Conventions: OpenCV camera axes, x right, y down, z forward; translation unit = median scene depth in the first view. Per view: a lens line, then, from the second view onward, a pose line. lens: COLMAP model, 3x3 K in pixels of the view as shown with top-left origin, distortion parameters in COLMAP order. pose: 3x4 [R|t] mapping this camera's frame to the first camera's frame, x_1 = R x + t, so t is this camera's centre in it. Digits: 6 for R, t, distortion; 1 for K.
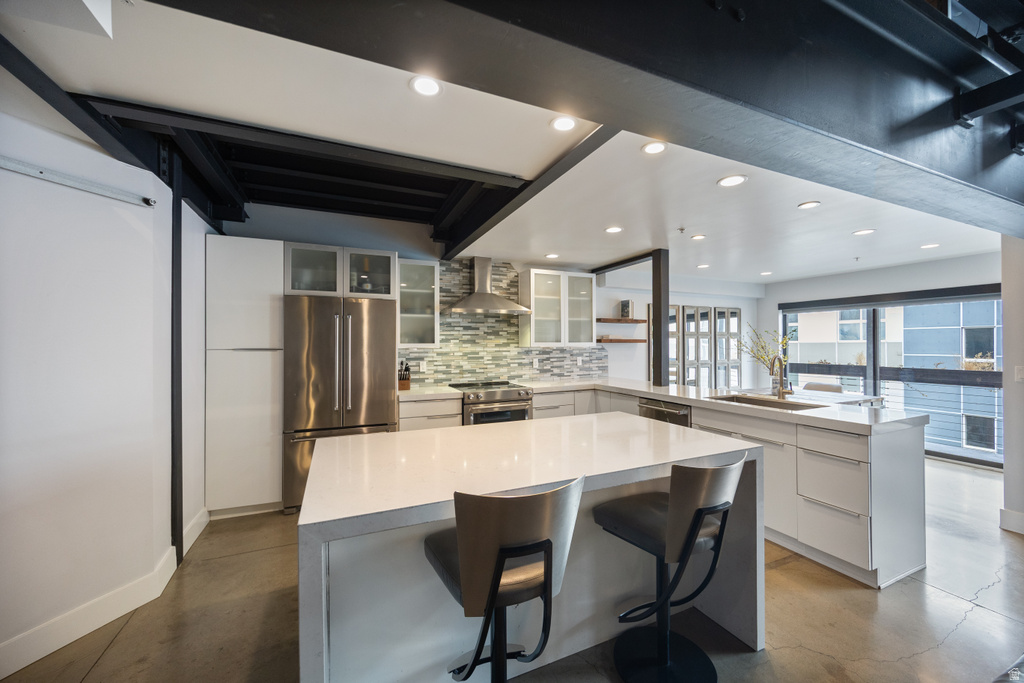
lens RADIAL K [[392.4, 0, 513.9], [0, 392.4, 343.4], [0, 0, 1]] dist [-0.002555, -0.000074]
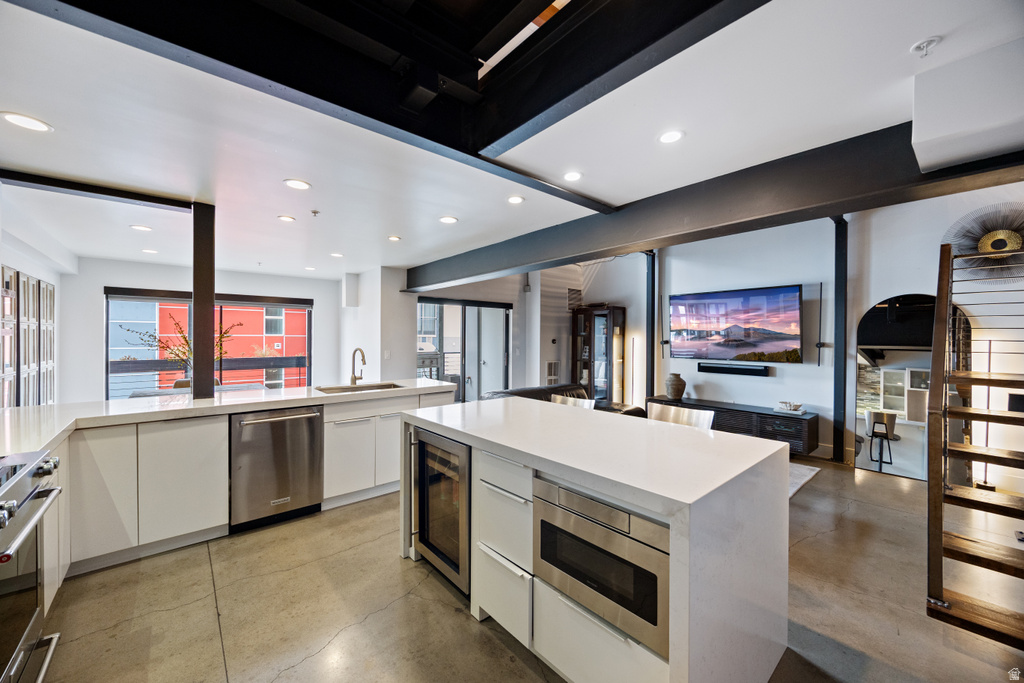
lens RADIAL K [[393.4, 0, 511.4], [0, 393.4, 335.1], [0, 0, 1]] dist [0.000247, -0.000024]
pose [[-0.290949, 0.008266, 0.956703, -0.412414], [-0.006278, 0.999925, -0.010549, -0.000104], [-0.956718, -0.009076, -0.290875, 0.598706]]
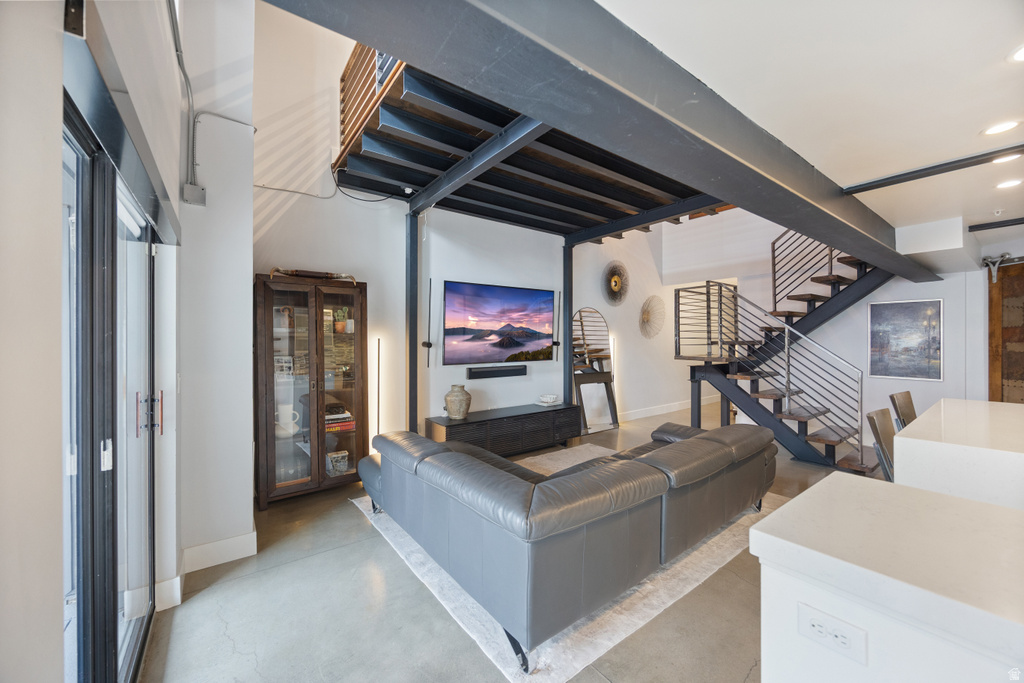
lens RADIAL K [[392.4, 0, 513.9], [0, 392.4, 343.4], [0, 0, 1]] dist [-0.002555, -0.000074]
pose [[-0.974986, 0.008773, -0.222091, 0.711639], [0.007354, 0.999947, 0.007215, 0.000183], [0.222142, 0.005402, -0.974999, 0.692175]]
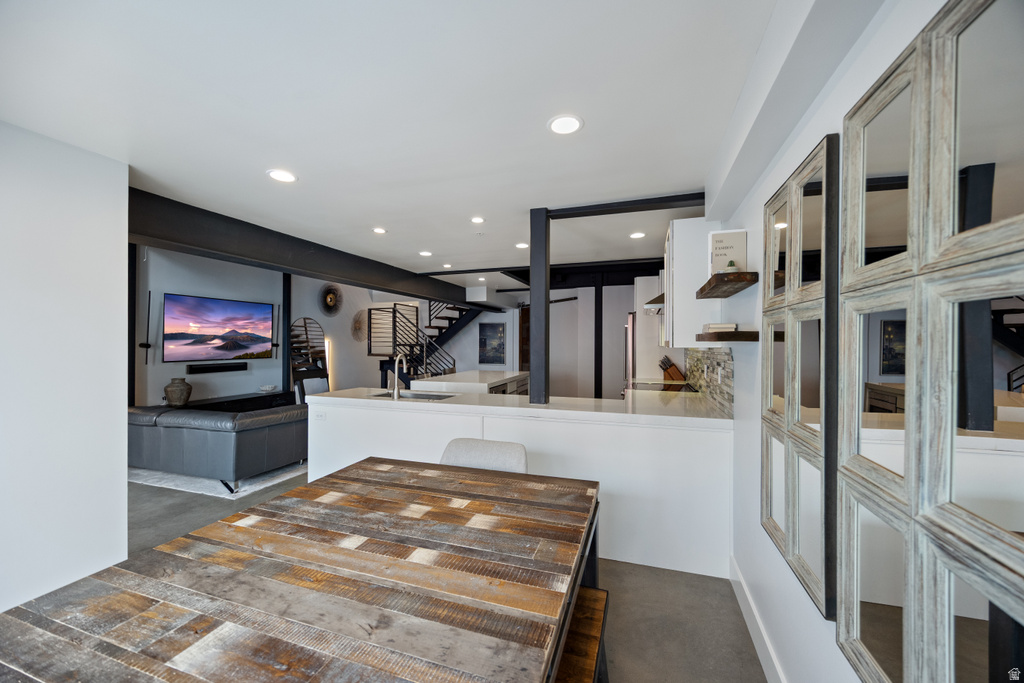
lens RADIAL K [[392.4, 0, 513.9], [0, 392.4, 343.4], [0, 0, 1]] dist [-0.002555, -0.000074]
pose [[-0.677343, 0.003401, -0.735660, 0.816953], [0.002431, 0.999994, 0.002386, 0.001388], [0.735664, -0.000172, -0.677347, 1.279335]]
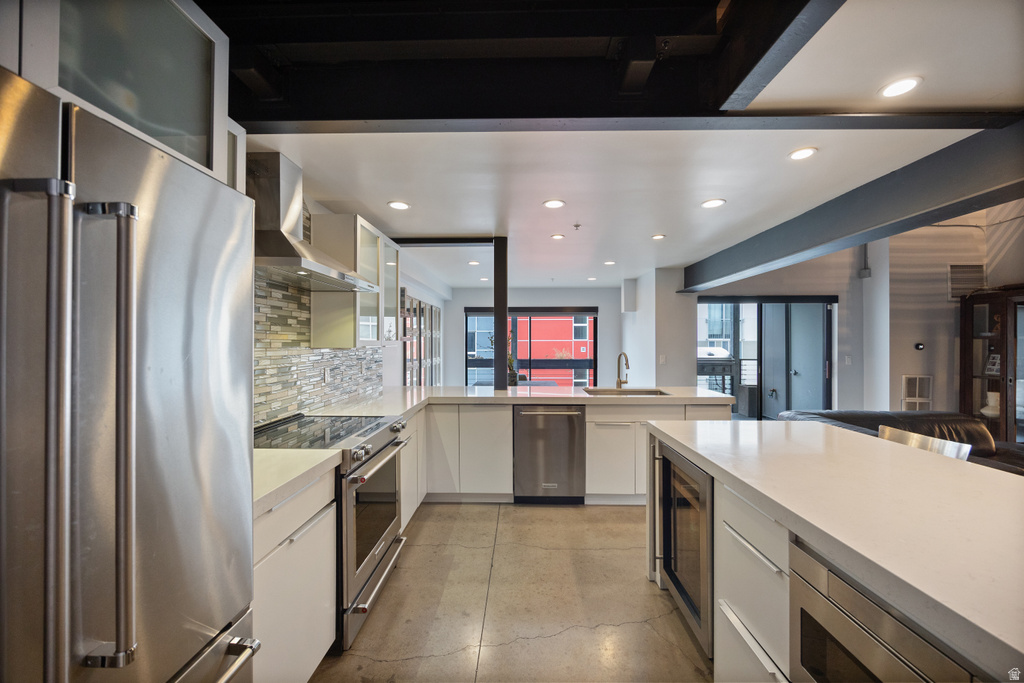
lens RADIAL K [[389.3, 0, 511.0], [0, 389.3, 338.9], [0, 0, 1]] dist [-0.002117, 0.000076]
pose [[0.427103, 0.008798, 0.904160, -0.374538], [-0.004076, 0.999961, -0.007805, -0.000218], [-0.904194, -0.000351, 0.427122, 0.529577]]
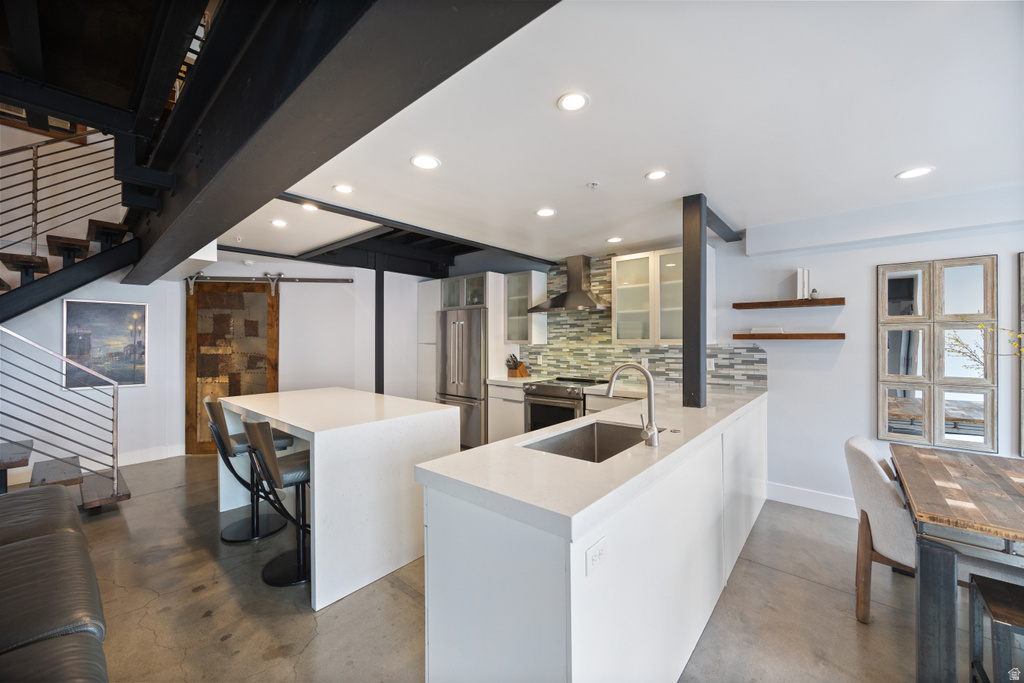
lens RADIAL K [[389.3, 0, 511.0], [0, 389.3, 338.9], [0, 0, 1]] dist [-0.002117, 0.000076]
pose [[0.432965, -0.000978, -0.901410, 0.729527], [0.003602, 0.999993, 0.000645, -0.004569], [0.901403, -0.003526, 0.432966, 0.393275]]
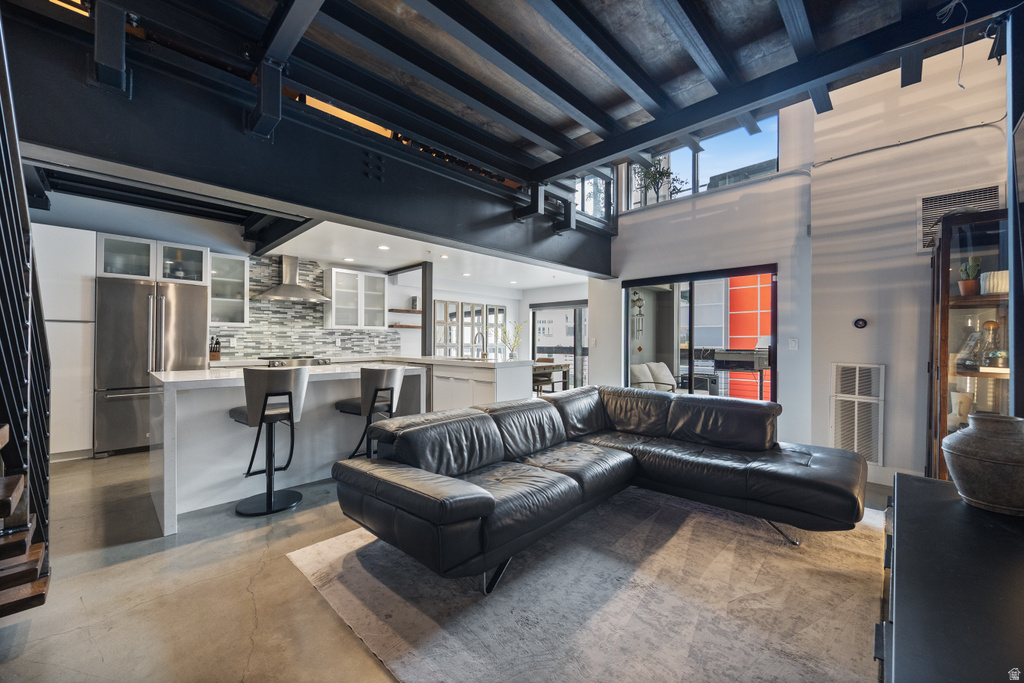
lens RADIAL K [[392.4, 0, 507.7], [0, 392.4, 341.4], [0, 0, 1]] dist [-0.009223, -0.000048]
pose [[0.930293, 0.007692, 0.366736, 0.106335], [-0.008707, 0.999961, 0.001113, 0.044056], [-0.366713, -0.004228, 0.930325, -0.401661]]
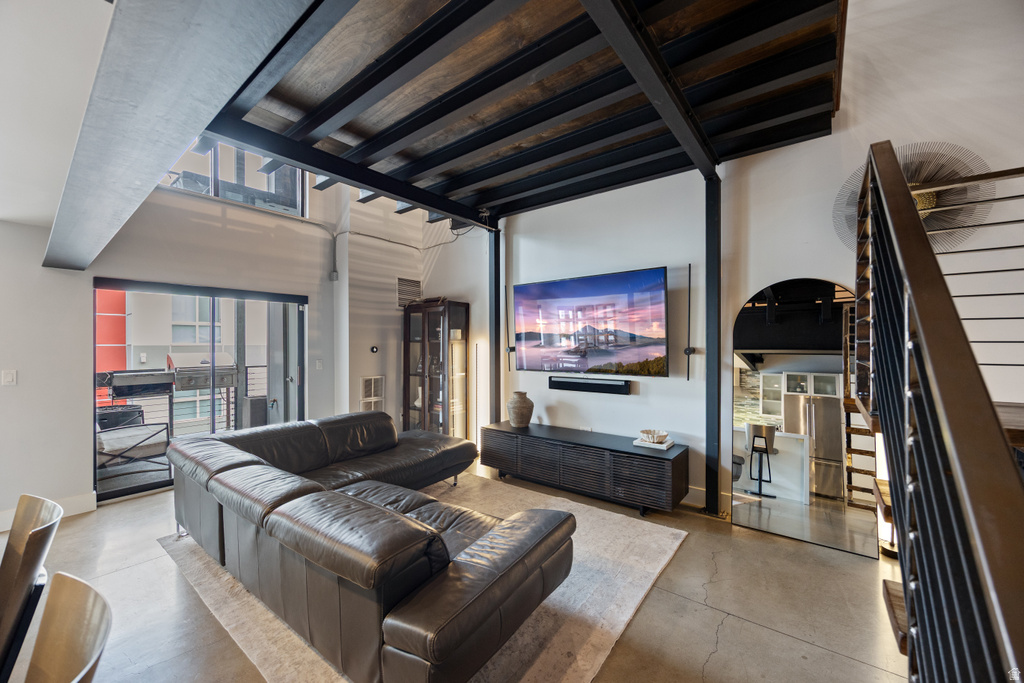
lens RADIAL K [[392.4, 0, 513.9], [0, 392.4, 343.4], [0, 0, 1]] dist [-0.002555, -0.000074]
pose [[-0.470783, 0.005098, 0.882234, -0.169910], [0.004819, 0.999983, -0.003207, -0.004276], [-0.882236, 0.002742, -0.470799, 0.183673]]
